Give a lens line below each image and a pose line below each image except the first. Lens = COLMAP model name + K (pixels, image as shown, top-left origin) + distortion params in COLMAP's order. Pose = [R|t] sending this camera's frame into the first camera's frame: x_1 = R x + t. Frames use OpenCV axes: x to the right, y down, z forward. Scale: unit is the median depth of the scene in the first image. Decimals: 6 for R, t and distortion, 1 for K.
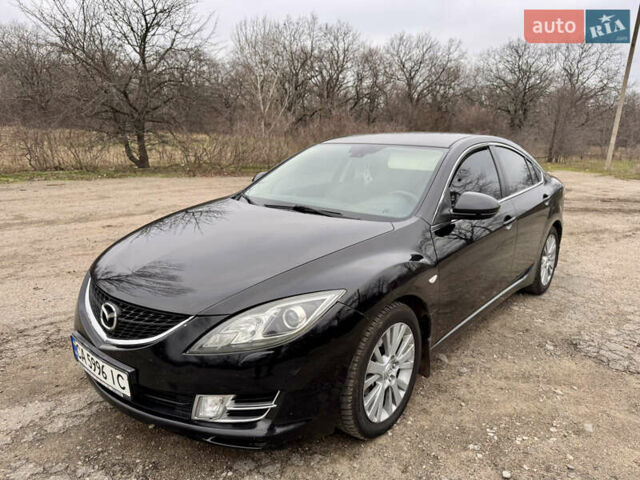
lens RADIAL K [[455.5, 0, 320.0], [0, 455.5, 240.0], [0, 0, 1]] dist [-0.002286, -0.008420]
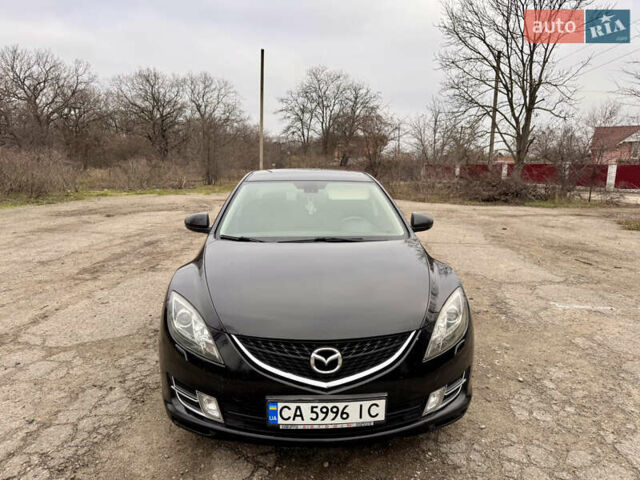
lens RADIAL K [[455.5, 0, 320.0], [0, 455.5, 240.0], [0, 0, 1]] dist [-0.002286, -0.008420]
pose [[0.729737, -0.124471, 0.672302, -0.074171], [0.159468, 0.987156, 0.009672, -0.007238], [-0.664871, 0.100153, 0.740214, 0.015171]]
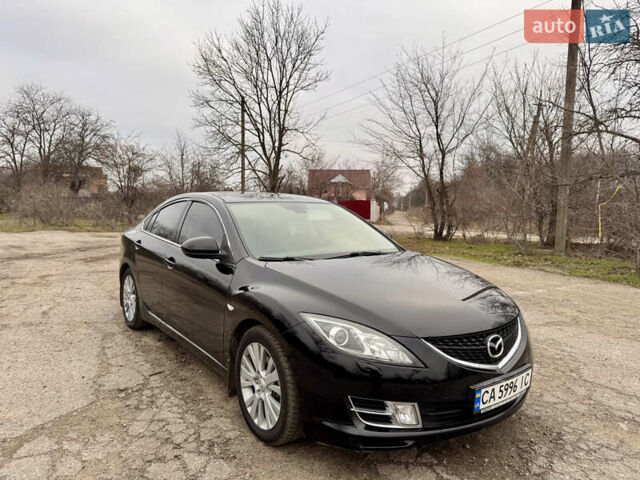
lens RADIAL K [[447.6, 0, 320.0], [0, 447.6, 240.0], [0, 0, 1]] dist [0.004981, -0.045309]
pose [[0.229573, -0.091958, 0.968938, -0.110410], [0.197381, 0.979239, 0.046169, -0.016355], [-0.953067, 0.180650, 0.242958, 0.071919]]
